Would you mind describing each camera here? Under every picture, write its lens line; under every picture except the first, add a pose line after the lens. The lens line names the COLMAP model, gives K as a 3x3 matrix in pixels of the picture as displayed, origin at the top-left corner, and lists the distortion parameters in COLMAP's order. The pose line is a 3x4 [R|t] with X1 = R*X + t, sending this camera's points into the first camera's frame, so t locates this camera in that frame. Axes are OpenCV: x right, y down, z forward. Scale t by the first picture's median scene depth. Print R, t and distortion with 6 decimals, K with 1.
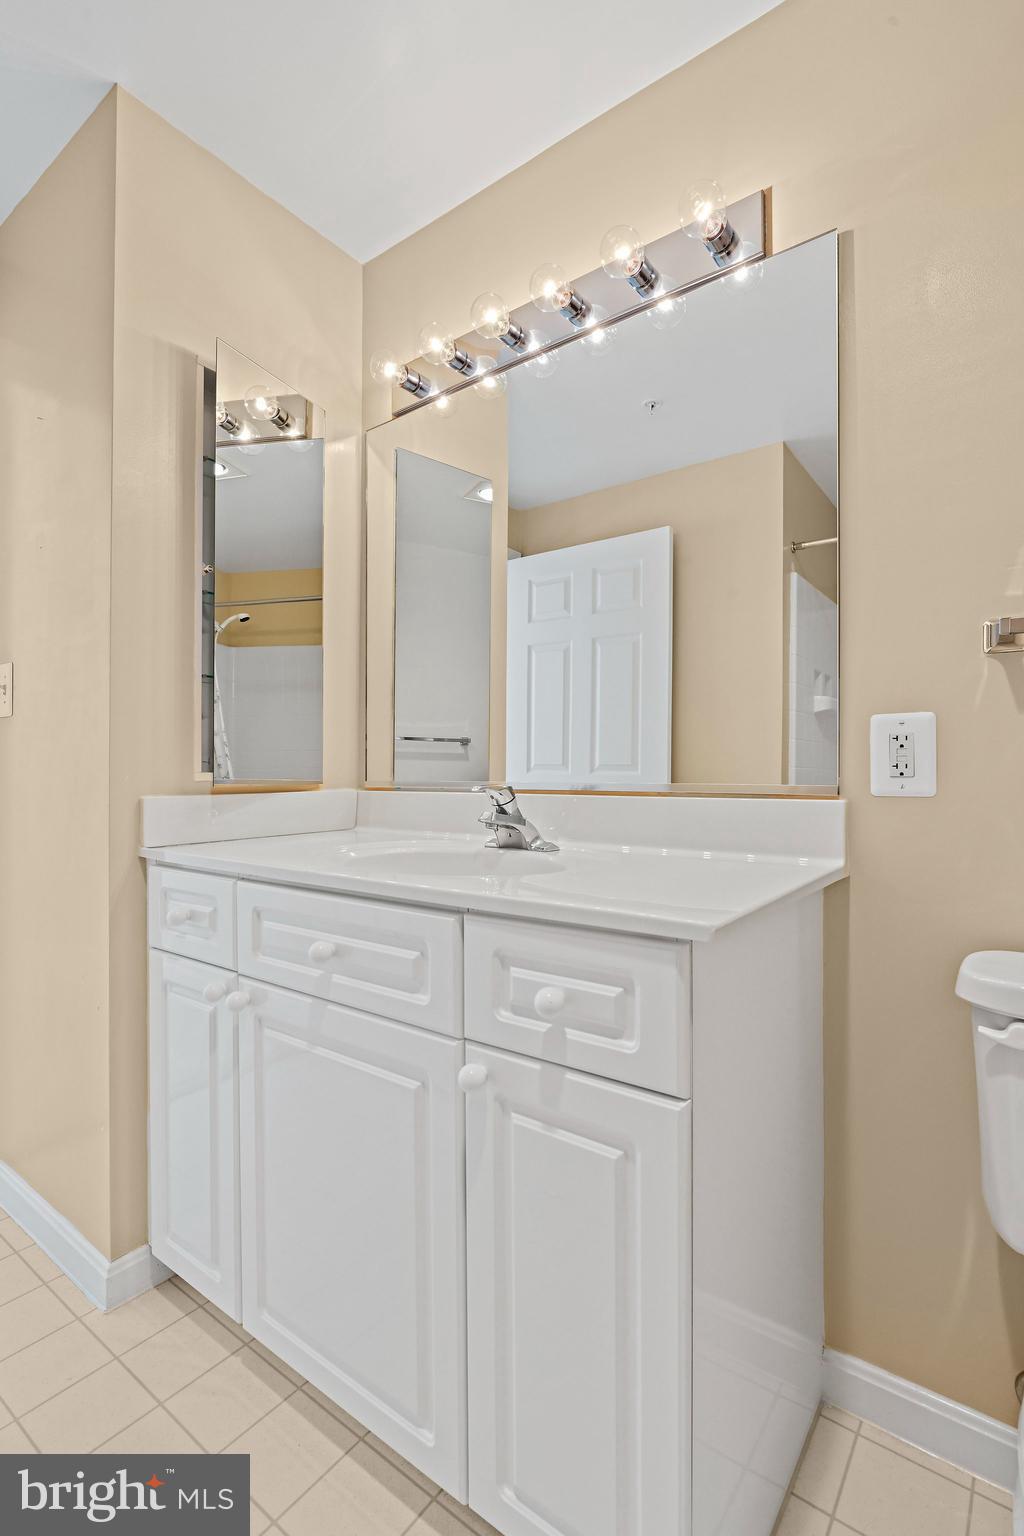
lens RADIAL K [[723.9, 0, 512.0], [0, 723.9, 768.0], [0, 0, 1]] dist [0.001206, 0.000133]
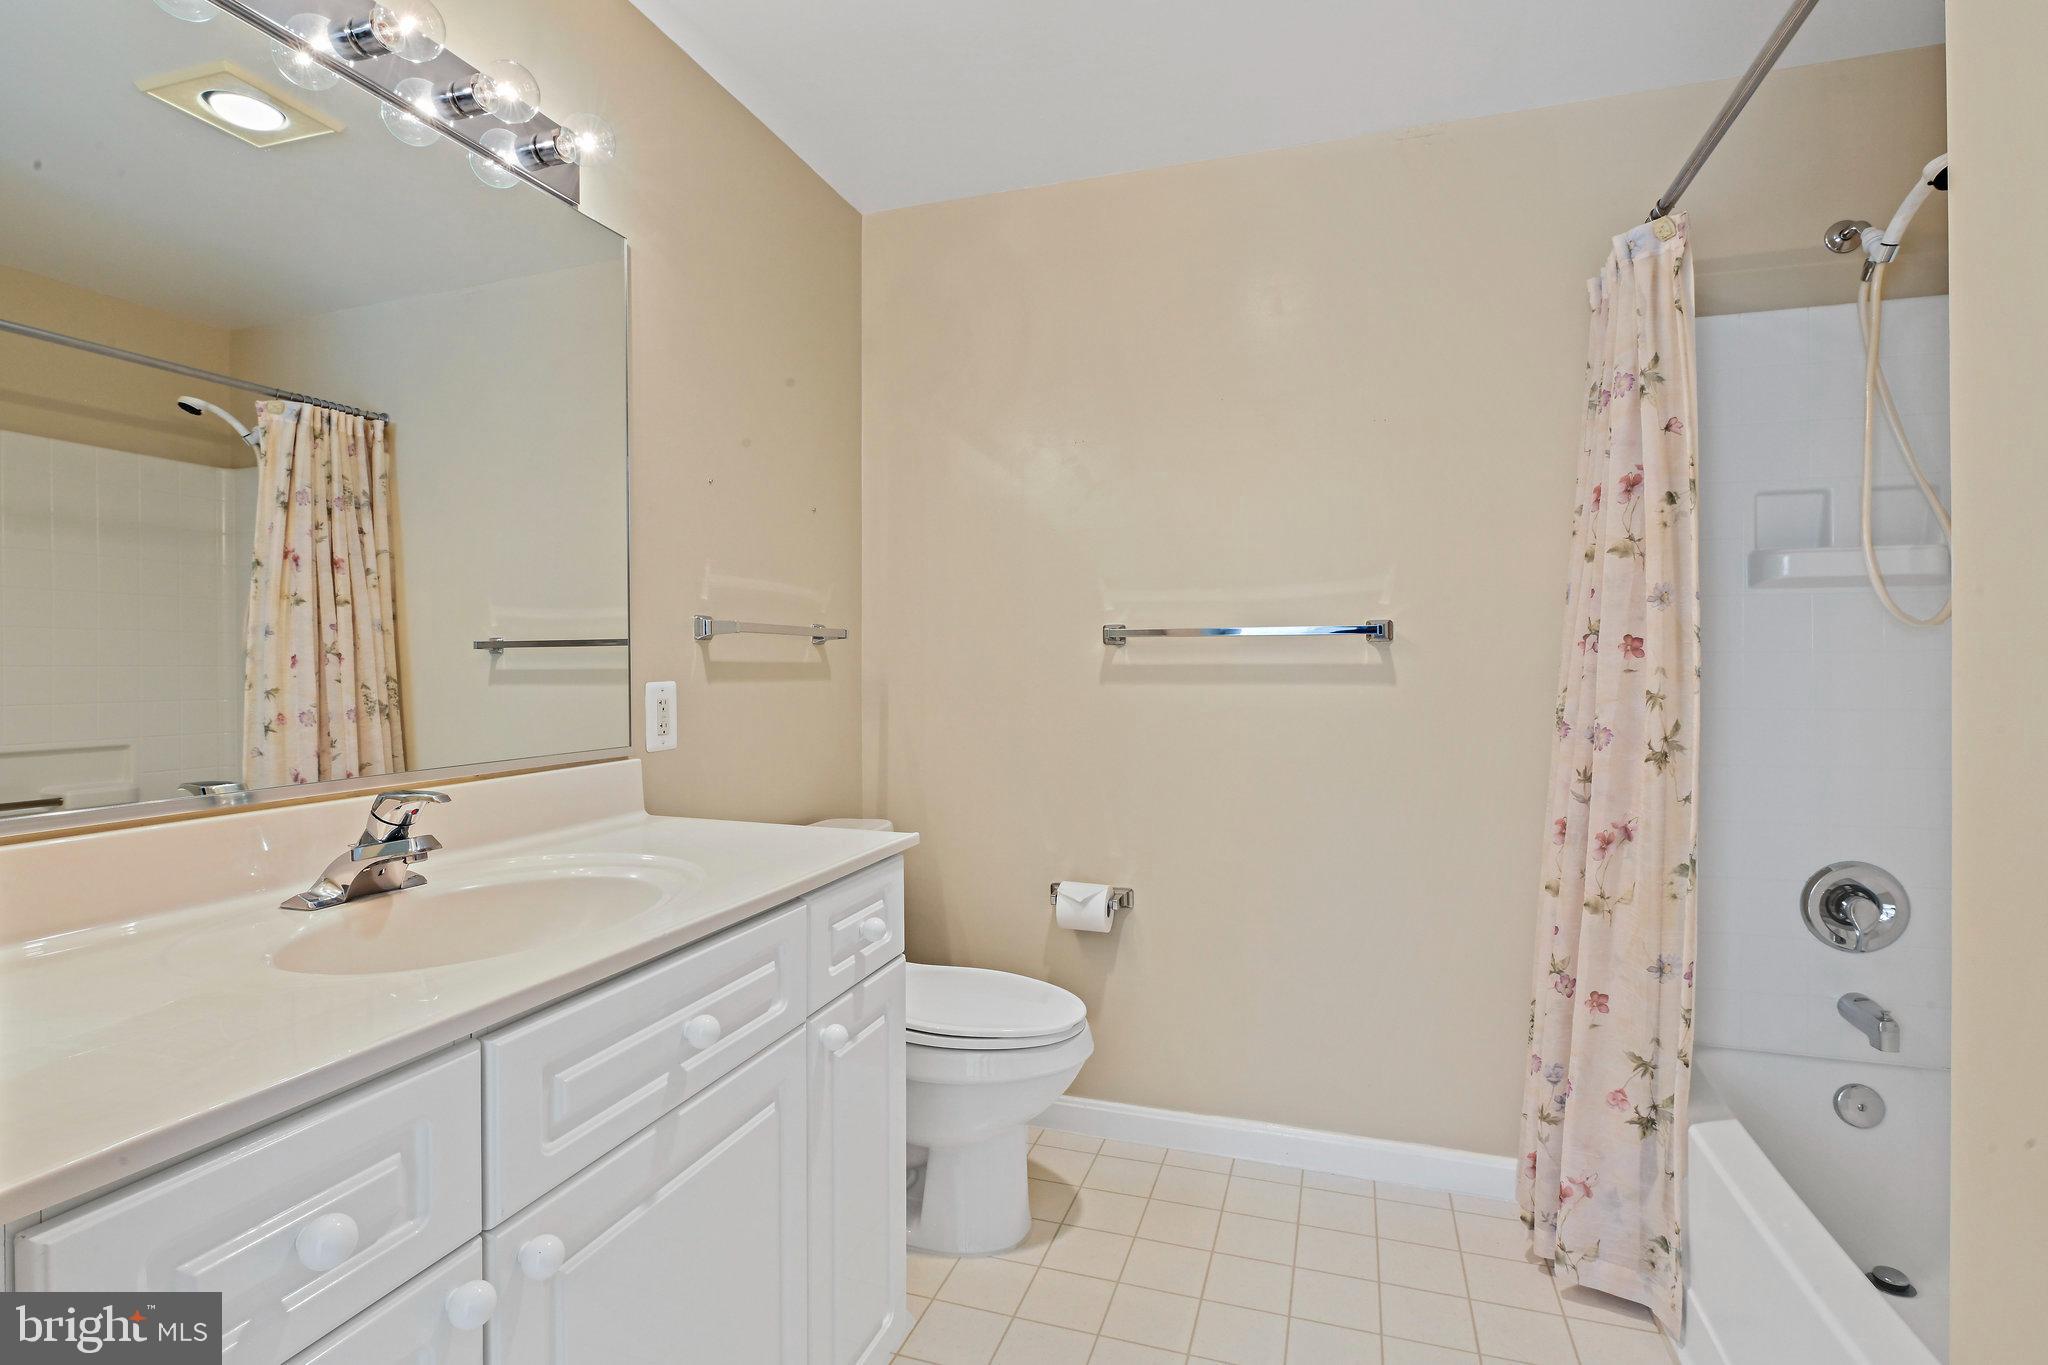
lens RADIAL K [[992.0, 0, 1024.0], [0, 992.0, 682.5], [0, 0, 1]] dist [0.000127, 0.000066]
pose [[-0.327837, -0.018630, 0.944550, -1.233795], [-0.001696, 0.999816, 0.019132, -0.107869], [-0.944733, 0.004670, -0.327808, 0.968965]]
